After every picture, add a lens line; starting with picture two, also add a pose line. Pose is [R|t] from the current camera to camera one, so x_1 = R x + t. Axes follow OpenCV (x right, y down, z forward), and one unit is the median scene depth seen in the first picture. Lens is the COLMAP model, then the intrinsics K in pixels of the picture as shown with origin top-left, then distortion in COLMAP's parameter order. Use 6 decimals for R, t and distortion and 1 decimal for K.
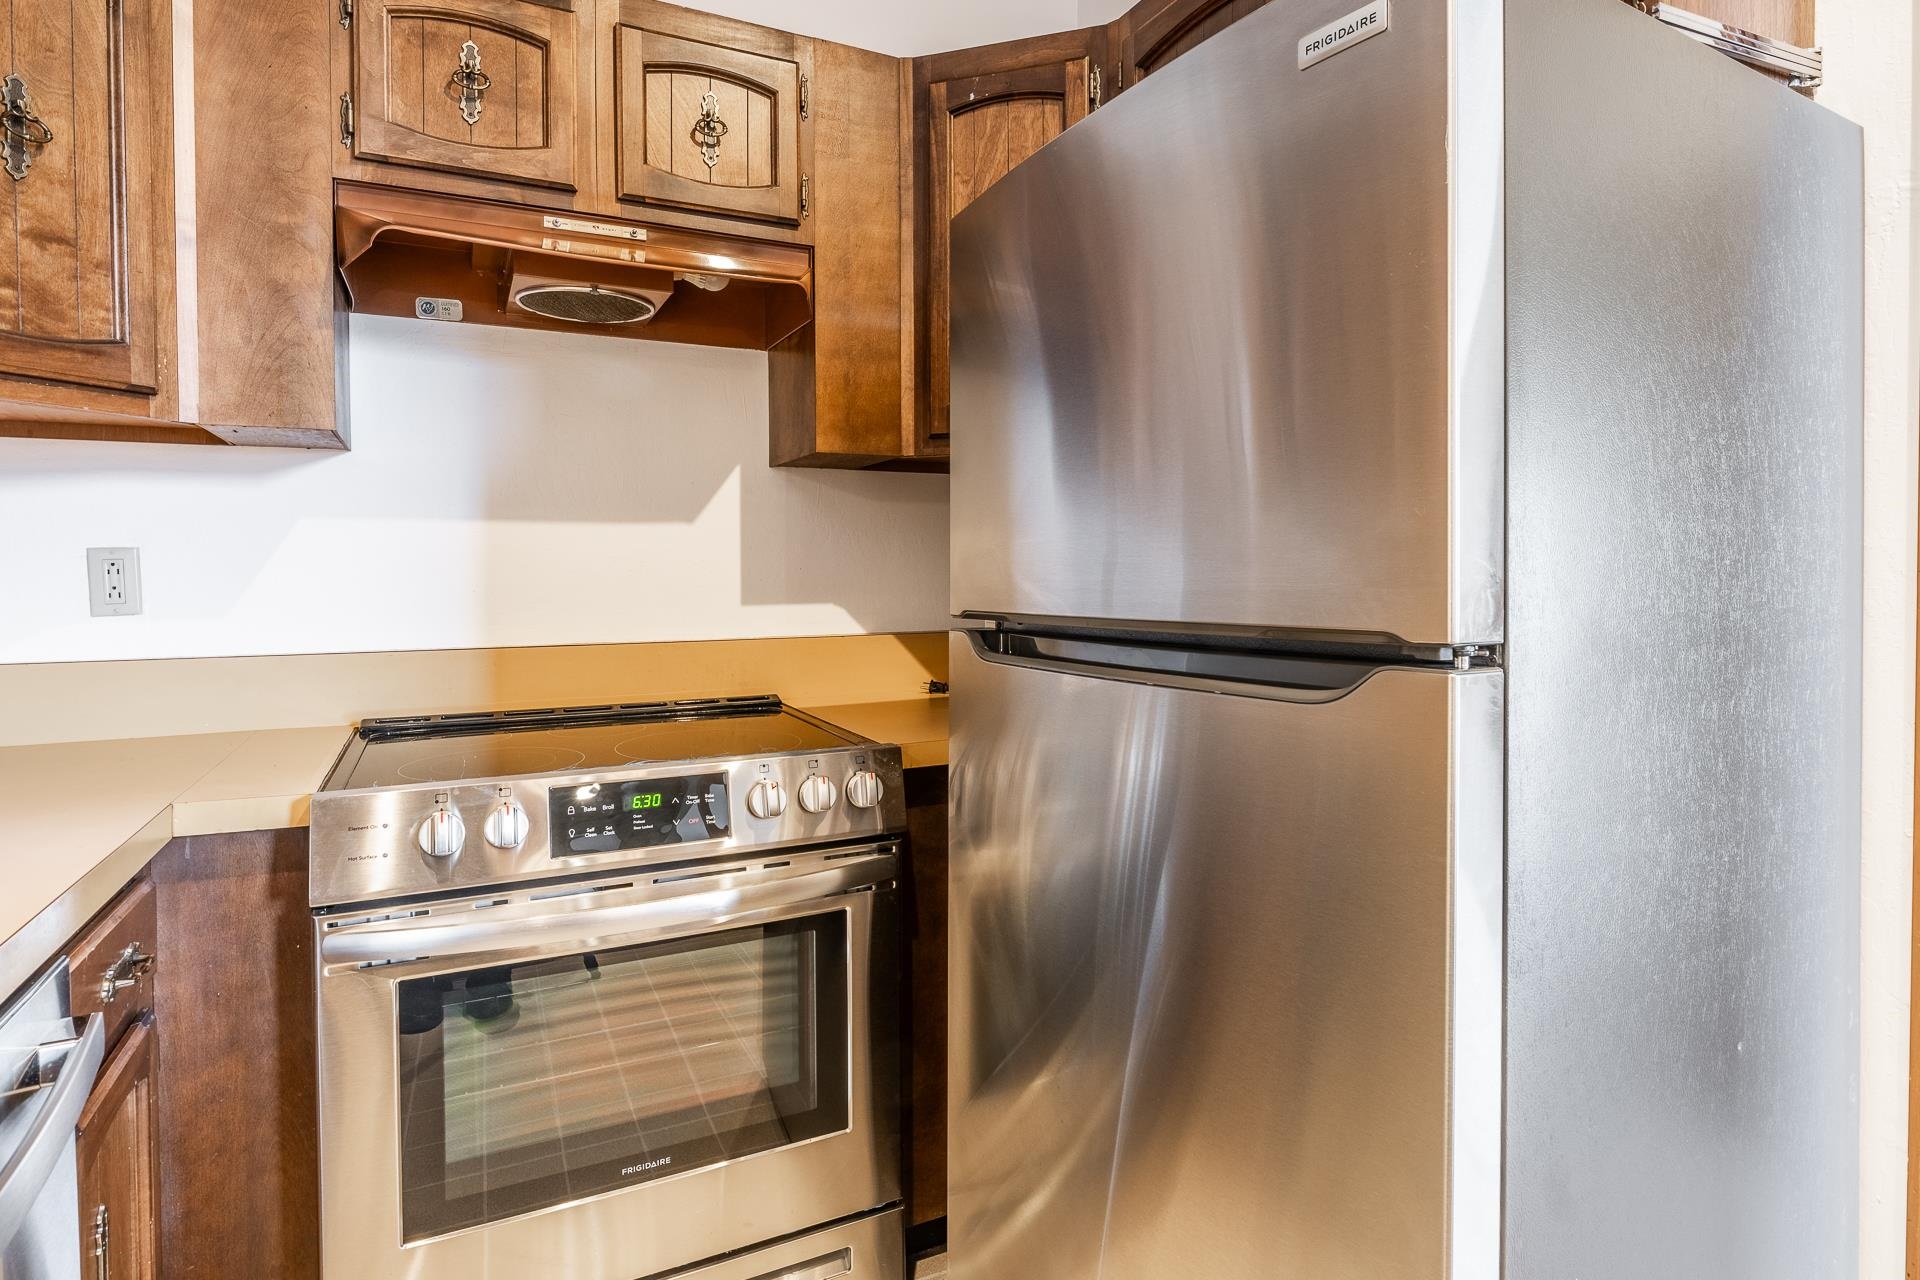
lens RADIAL K [[1018.3, 0, 964.2], [0, 1018.3, 595.3], [0, 0, 1]] dist [-0.003144, -0.000148]
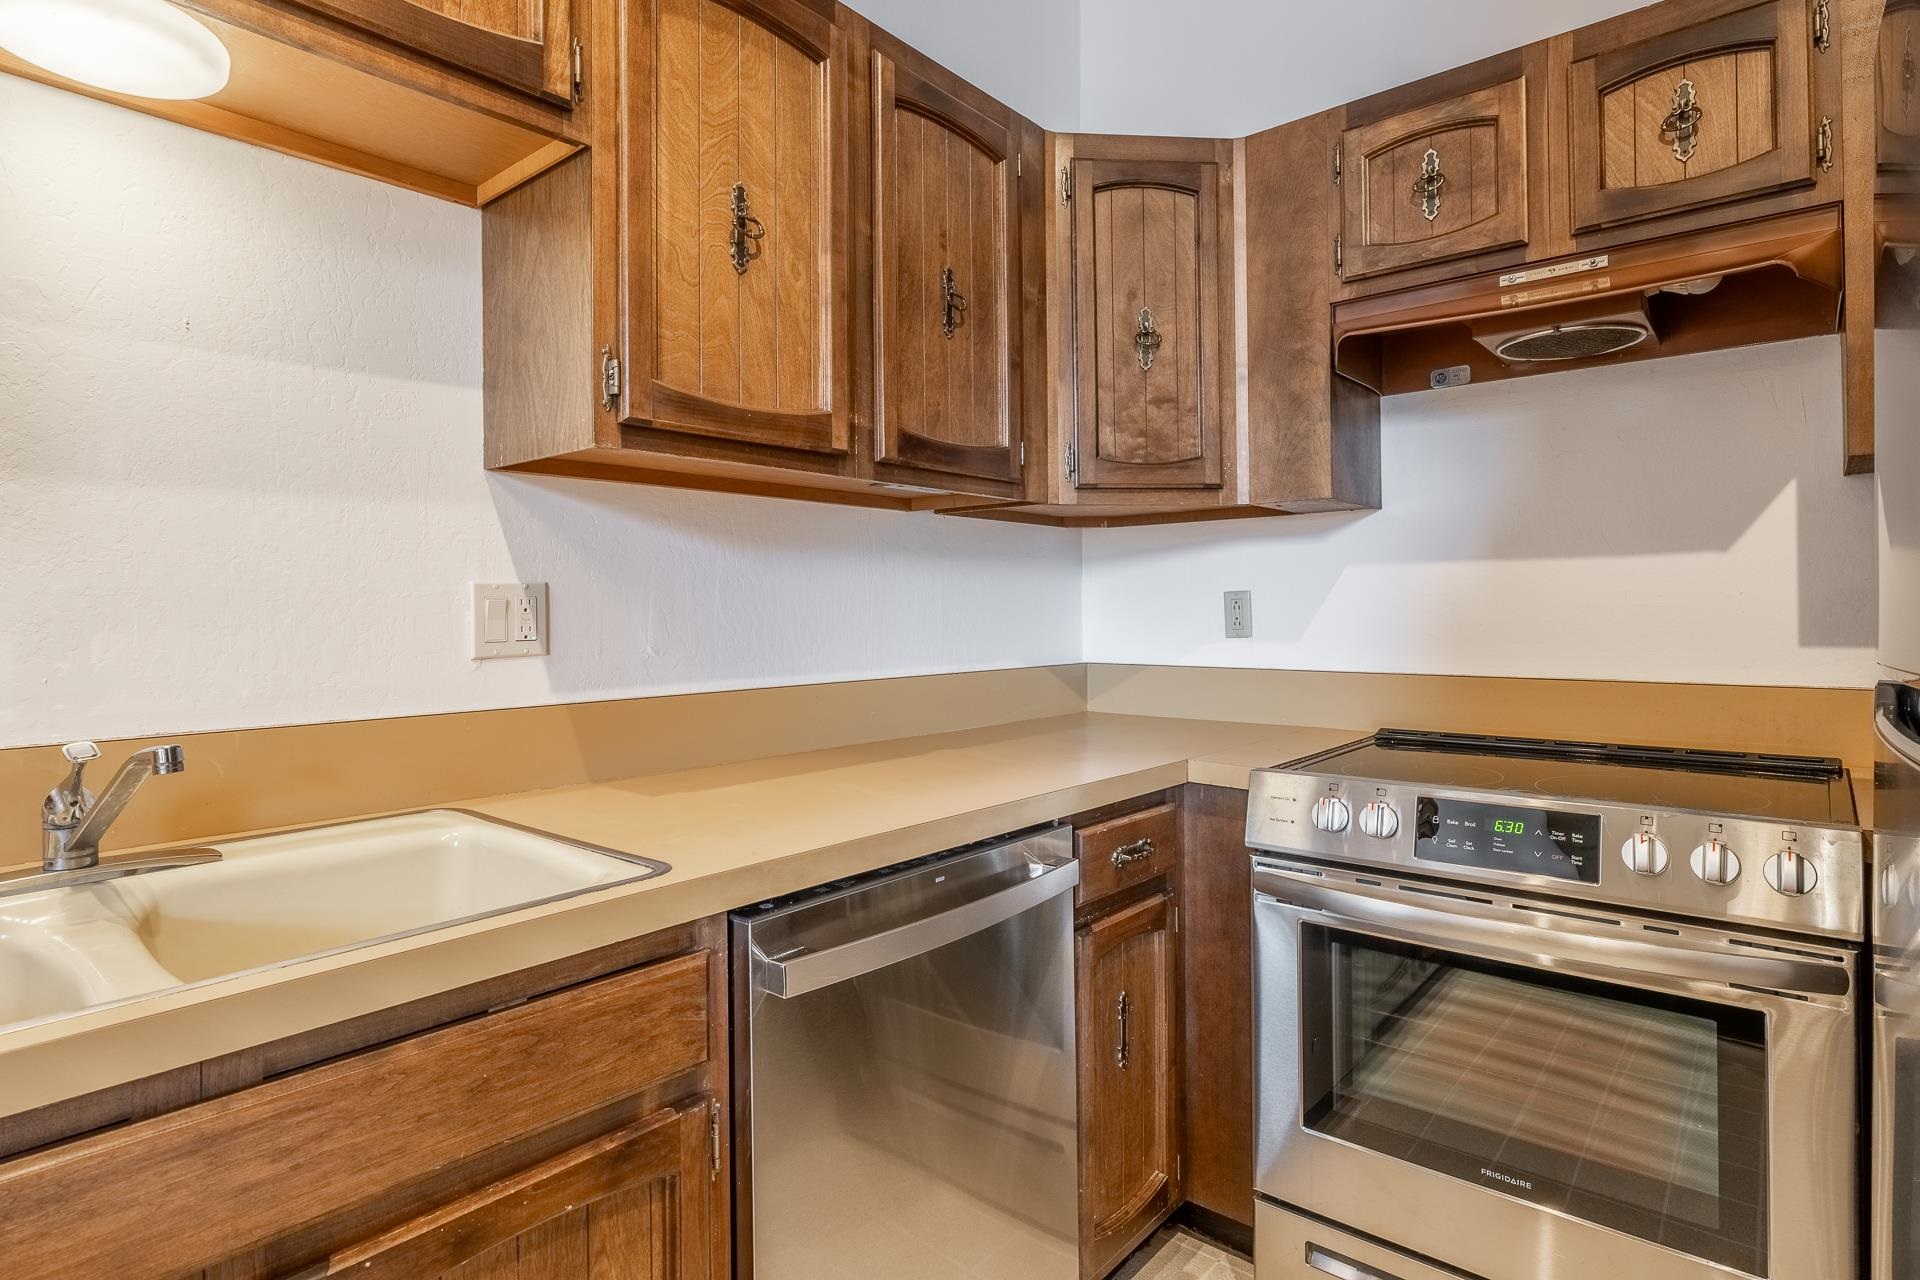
lens RADIAL K [[1010.0, 0, 960.6], [0, 1010.0, 618.8], [0, 0, 1]] dist [-0.003788, 0.000768]
pose [[0.394134, 0.008410, -0.919015, 0.383446], [-0.018719, 0.999824, 0.001122, -0.001530], [0.918862, 0.016761, 0.394222, 0.067342]]
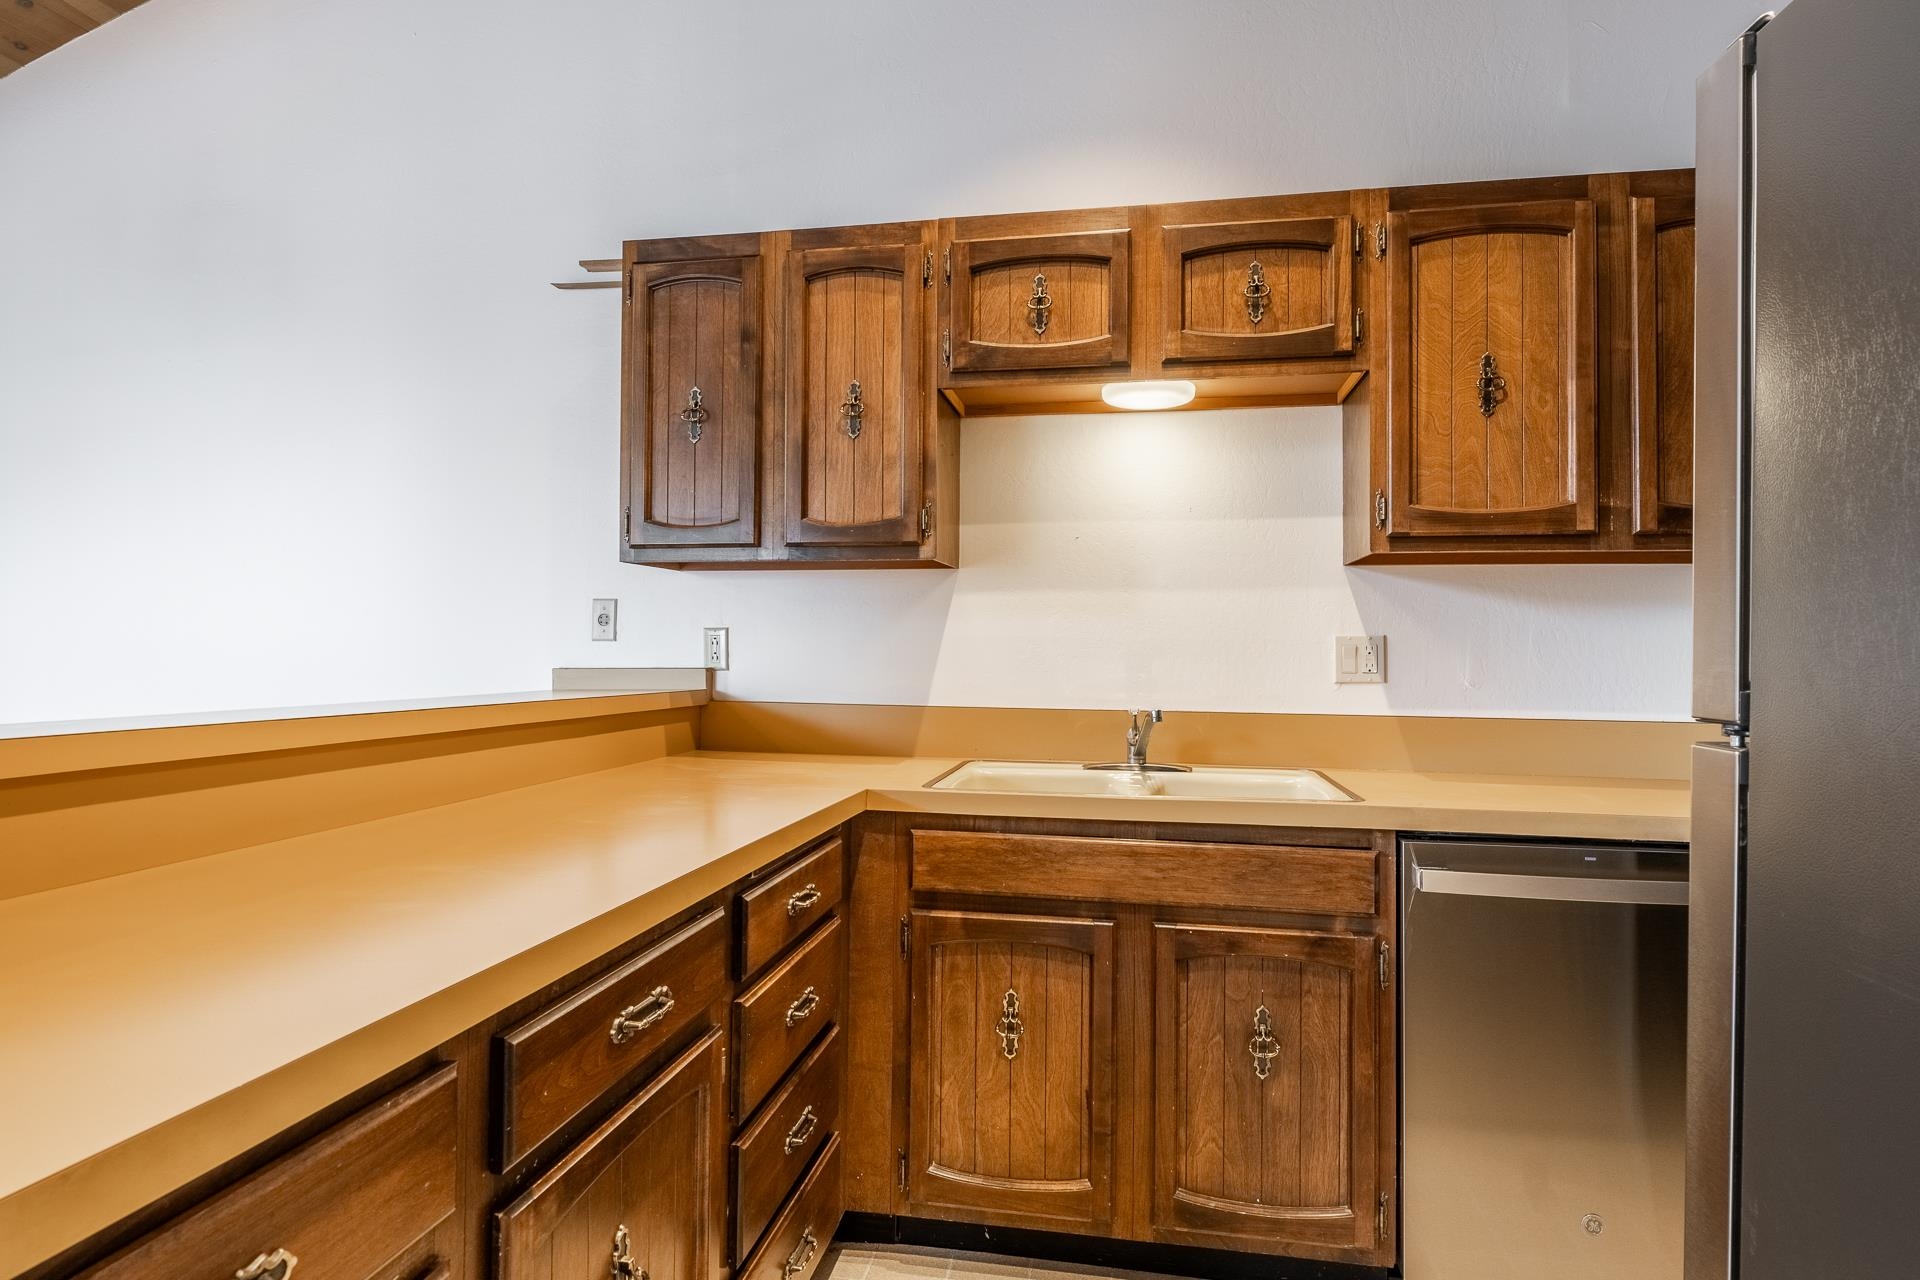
lens RADIAL K [[1046.7, 0, 960.0], [0, 1046.7, 640.0], [0, 0, 1]] dist [-0.028531, -0.000161]
pose [[-0.604867, -0.005073, -0.796310, 0.950180], [-0.025384, 0.999594, 0.012914, -0.026048], [0.795922, 0.028025, -0.604750, 0.534925]]
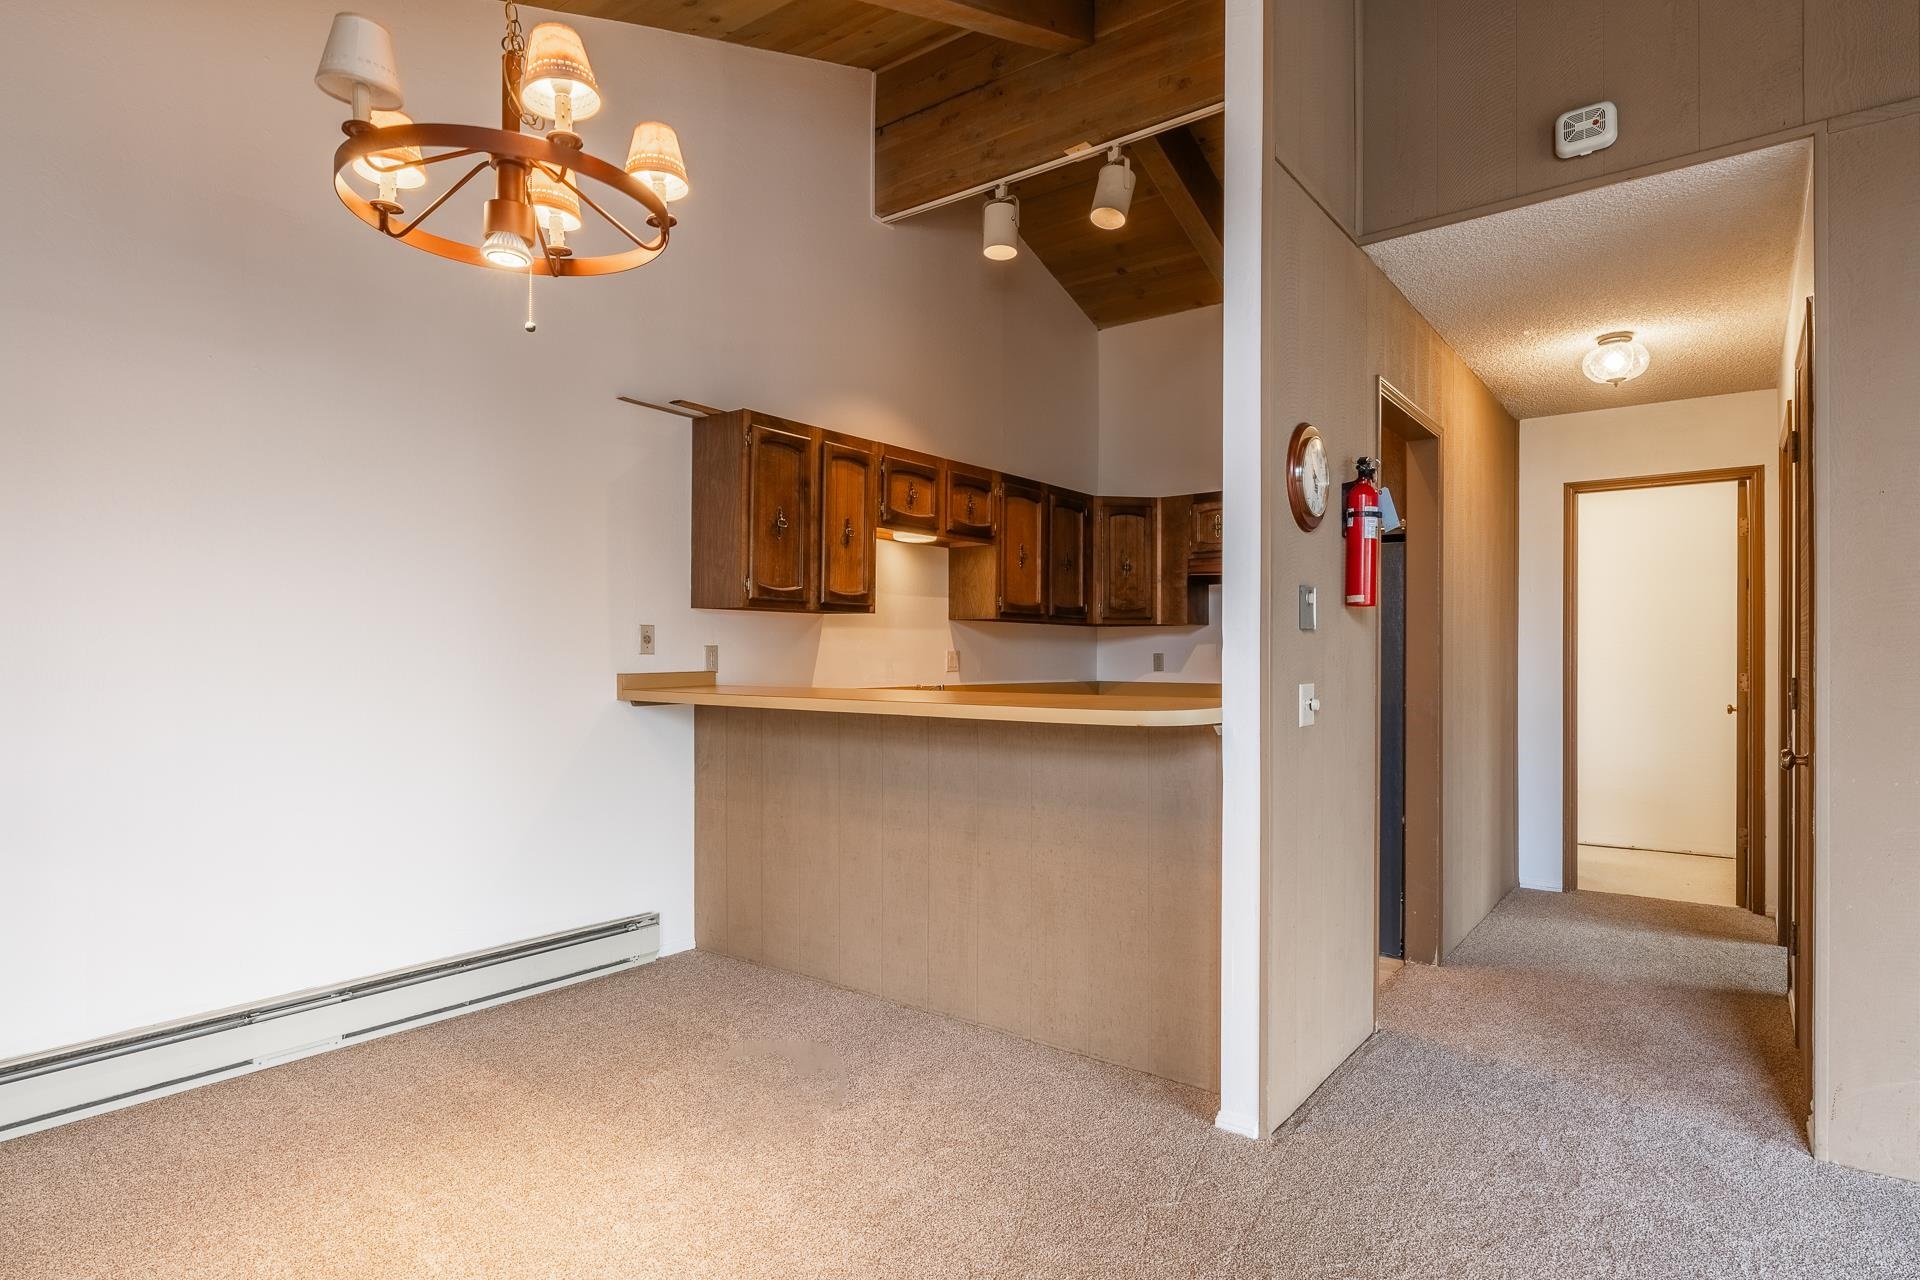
lens RADIAL K [[1015.9, 0, 960.2], [0, 1015.9, 659.1], [0, 0, 1]] dist [-0.003861, -0.000956]
pose [[0.440964, 0.011029, -0.897457, 2.529183], [-0.031029, 0.999514, -0.002962, 0.010830], [0.896988, 0.029153, 0.441092, -1.512611]]
